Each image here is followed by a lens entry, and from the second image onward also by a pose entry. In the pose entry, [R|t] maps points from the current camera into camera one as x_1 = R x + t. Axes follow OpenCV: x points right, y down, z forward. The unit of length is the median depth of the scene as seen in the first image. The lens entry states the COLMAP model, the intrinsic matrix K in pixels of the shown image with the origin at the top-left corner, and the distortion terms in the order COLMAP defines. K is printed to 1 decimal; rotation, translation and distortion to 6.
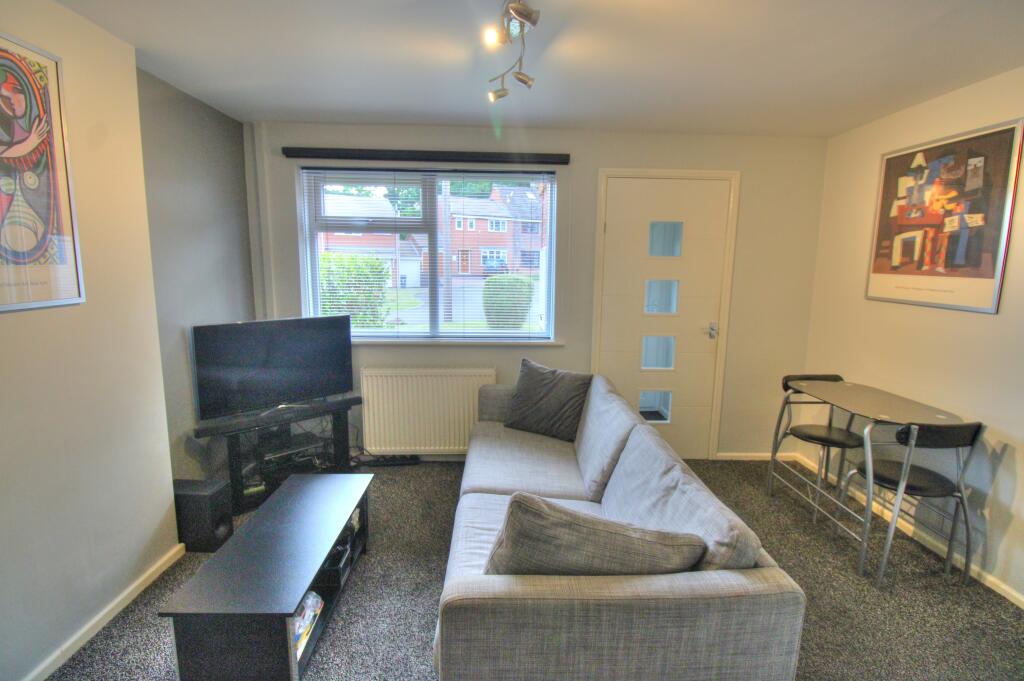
lens RADIAL K [[485.4, 0, 512.0], [0, 485.4, 340.5], [0, 0, 1]] dist [0.000599, -0.012619]
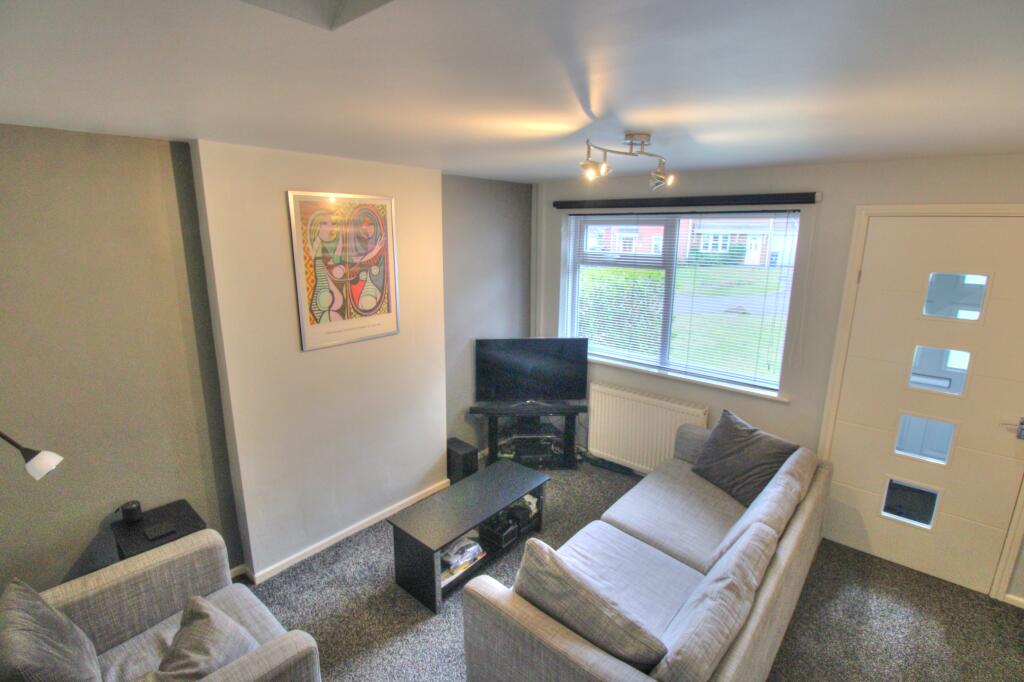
lens RADIAL K [[485.4, 0, 512.0], [0, 485.4, 341.0], [0, 0, 1]] dist [0.000599, -0.012619]
pose [[0.727686, 0.145054, -0.670398, 0.356106], [-0.097741, 0.989338, 0.107969, -0.166999], [0.678911, -0.013042, 0.734105, -0.013165]]
